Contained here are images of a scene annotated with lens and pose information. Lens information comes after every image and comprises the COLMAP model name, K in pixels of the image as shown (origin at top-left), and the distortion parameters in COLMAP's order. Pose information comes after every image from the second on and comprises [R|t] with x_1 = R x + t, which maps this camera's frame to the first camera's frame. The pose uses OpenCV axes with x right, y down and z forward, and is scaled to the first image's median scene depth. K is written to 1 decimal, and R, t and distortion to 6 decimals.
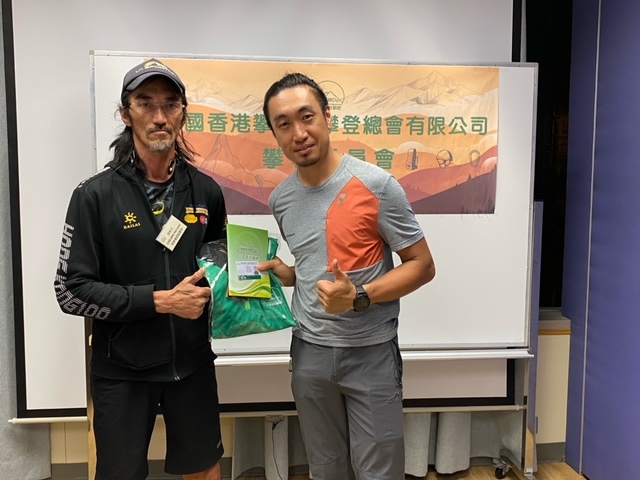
lens RADIAL K [[632.4, 0, 314.3], [0, 632.4, 247.0], [0, 0, 1]] dist [0.023781, 0.000000]
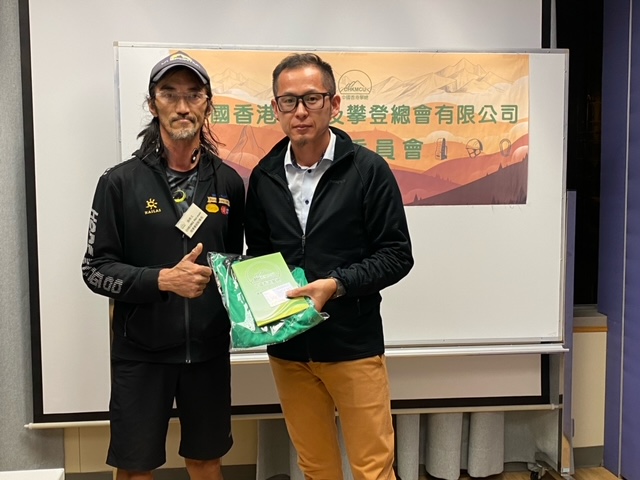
lens RADIAL K [[758.9, 0, 316.8], [0, 758.9, 247.1], [0, 0, 1]] dist [0.031784, 0.000000]
pose [[0.999821, -0.012490, 0.014227, -0.055983], [0.012593, 0.999895, -0.007154, 0.018481], [-0.014136, 0.007332, 0.999873, -0.166478]]
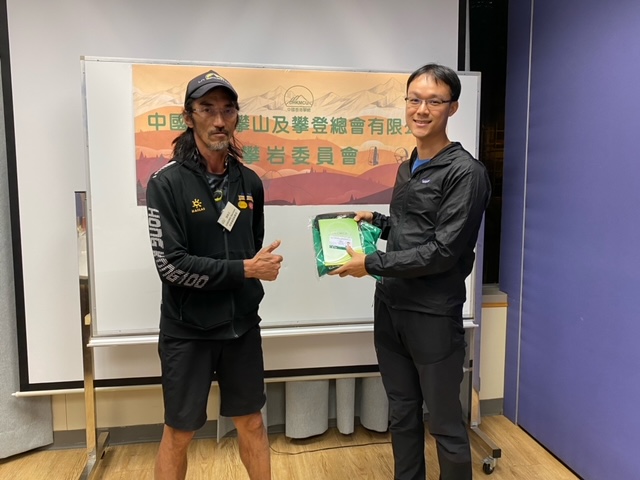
lens RADIAL K [[560.8, 0, 328.0], [0, 560.8, 248.0], [0, 0, 1]] dist [0.015150, -0.049628]
pose [[0.997077, -0.011539, 0.075533, -0.004929], [0.009650, 0.999633, 0.025325, 0.000531], [-0.075797, -0.024523, 0.996822, -0.003388]]
